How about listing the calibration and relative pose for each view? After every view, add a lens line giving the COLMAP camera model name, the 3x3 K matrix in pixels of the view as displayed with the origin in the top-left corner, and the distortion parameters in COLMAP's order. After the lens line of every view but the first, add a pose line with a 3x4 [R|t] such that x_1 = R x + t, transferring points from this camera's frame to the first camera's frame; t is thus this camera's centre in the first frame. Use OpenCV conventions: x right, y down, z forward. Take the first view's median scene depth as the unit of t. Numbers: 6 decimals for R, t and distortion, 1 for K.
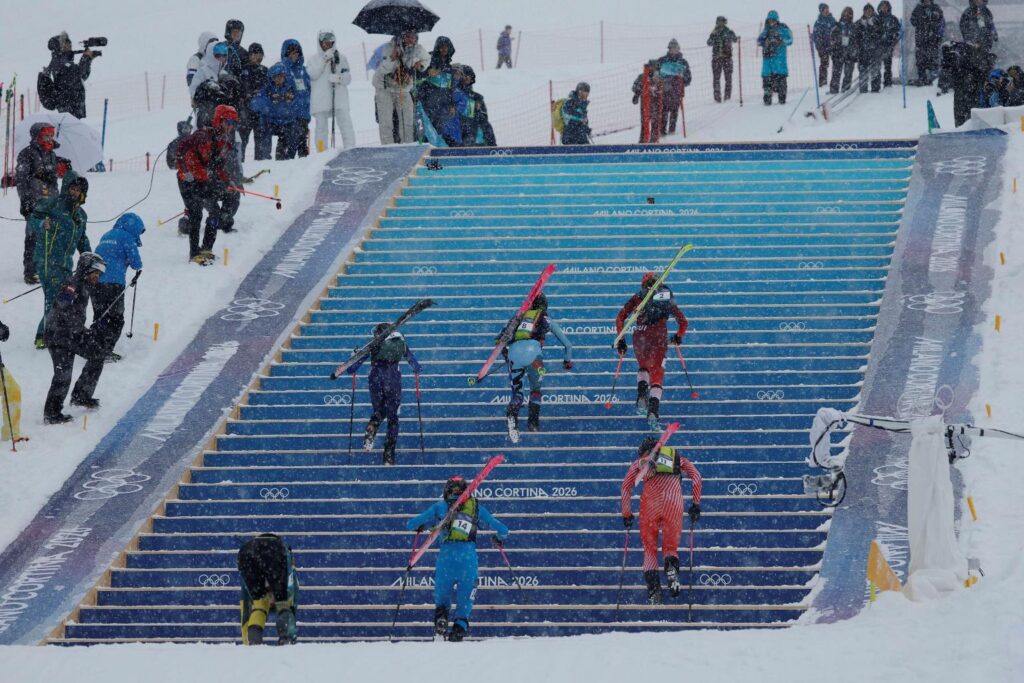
lens RADIAL K [[2025.6, 0, 512.0], [0, 2025.6, 341.5], [0, 0, 1]] dist [0.557357, -4.647306]
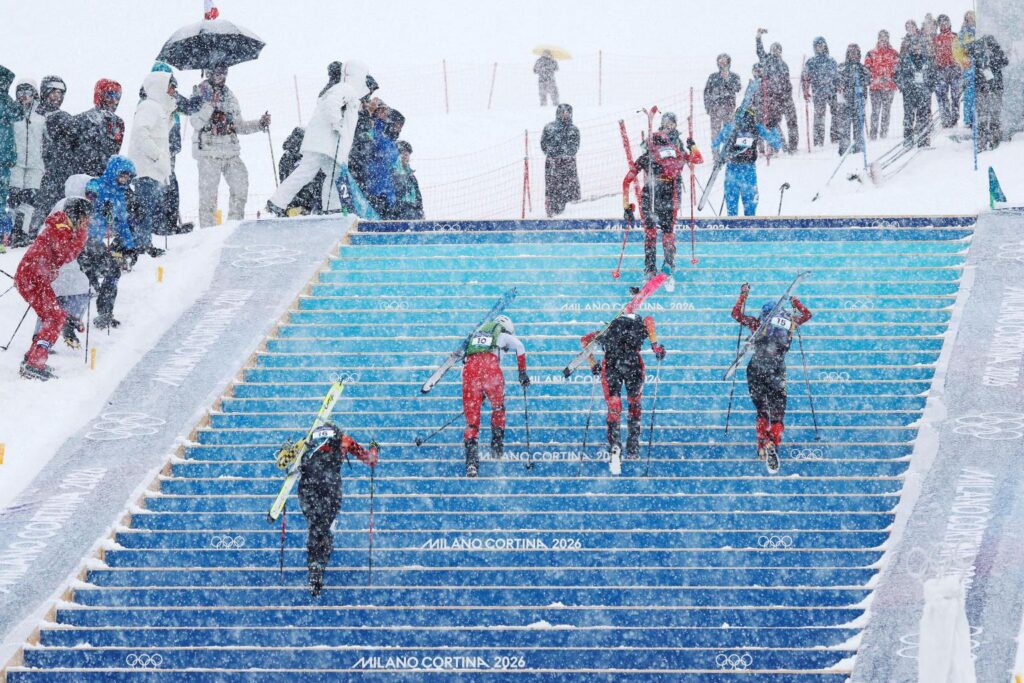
lens RADIAL K [[2025.6, 0, 512.0], [0, 2025.6, 341.5], [0, 0, 1]] dist [0.557357, -4.647306]
pose [[0.998309, 0.029484, -0.050098, 0.060634], [-0.025525, 0.996635, 0.077894, -0.109611], [0.052226, -0.076484, 0.995702, 0.198757]]
